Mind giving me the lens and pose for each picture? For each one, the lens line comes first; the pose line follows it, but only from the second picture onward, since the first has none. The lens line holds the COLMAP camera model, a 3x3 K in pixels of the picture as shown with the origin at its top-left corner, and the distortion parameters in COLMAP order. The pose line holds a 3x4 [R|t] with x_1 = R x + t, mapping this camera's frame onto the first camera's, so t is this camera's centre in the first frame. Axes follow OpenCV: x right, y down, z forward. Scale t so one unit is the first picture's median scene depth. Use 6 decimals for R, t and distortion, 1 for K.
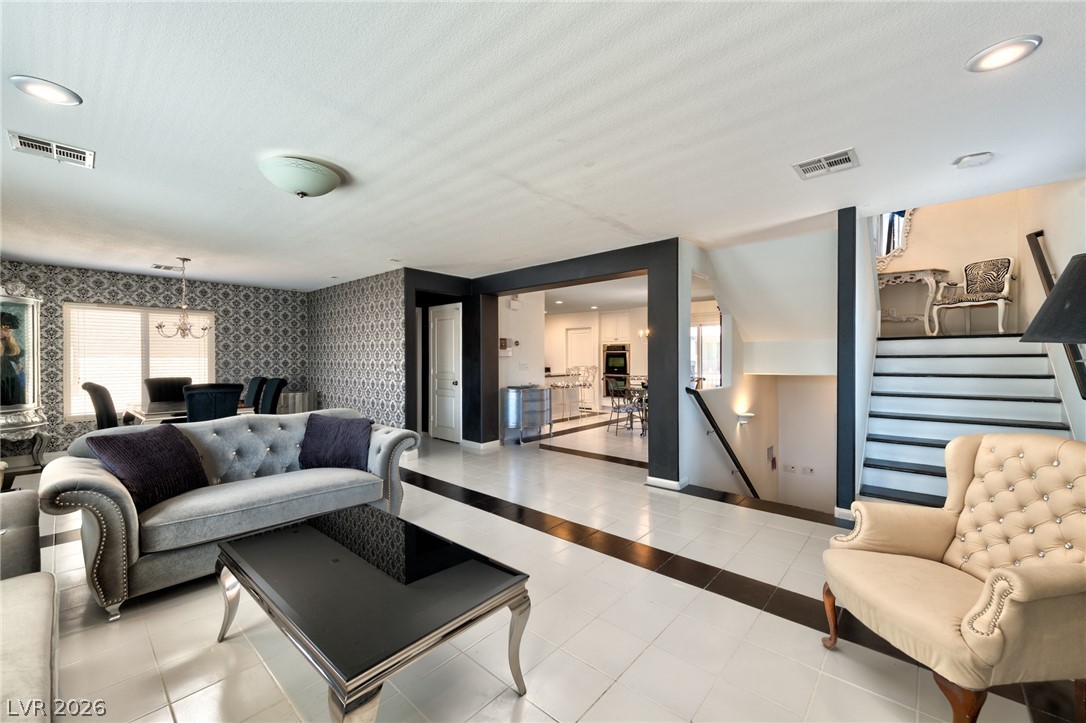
lens RADIAL K [[424.3, 0, 545.5], [0, 424.3, 359.2], [0, 0, 1]] dist [0.002083, -0.000100]
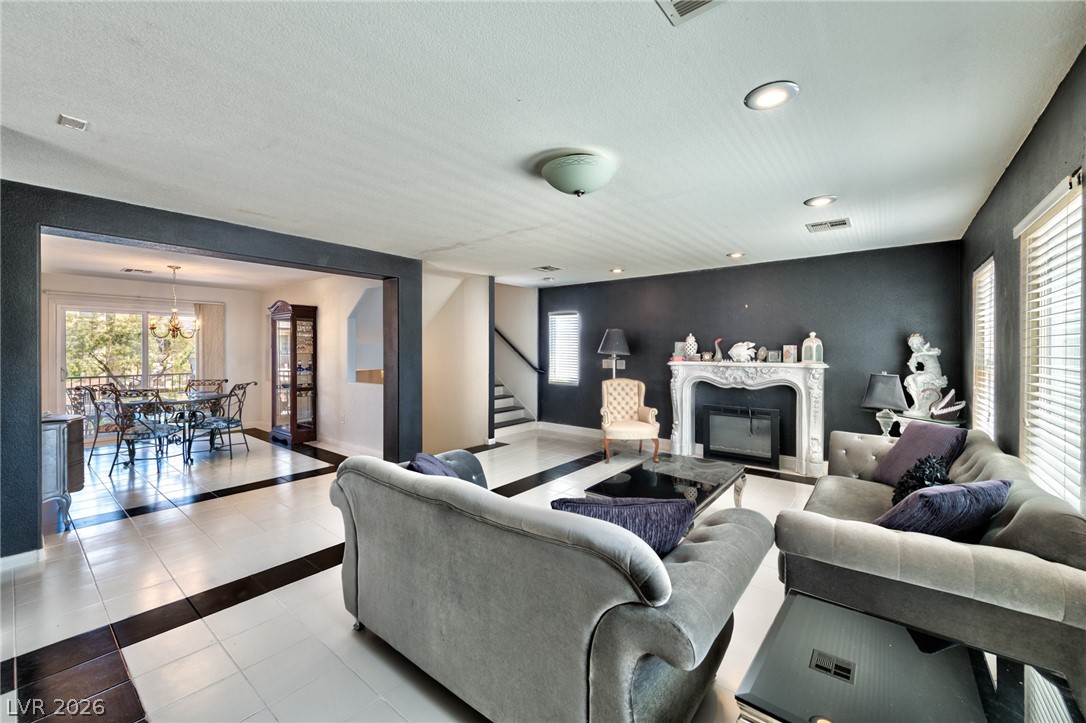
lens RADIAL K [[433.8, 0, 537.8], [0, 433.8, 359.4], [0, 0, 1]] dist [0.012130, -0.000012]
pose [[-0.029318, -0.017072, 0.999424, -0.391561], [0.000945, 0.999853, 0.017107, -0.008294], [-0.999570, 0.001446, -0.029297, 0.283053]]
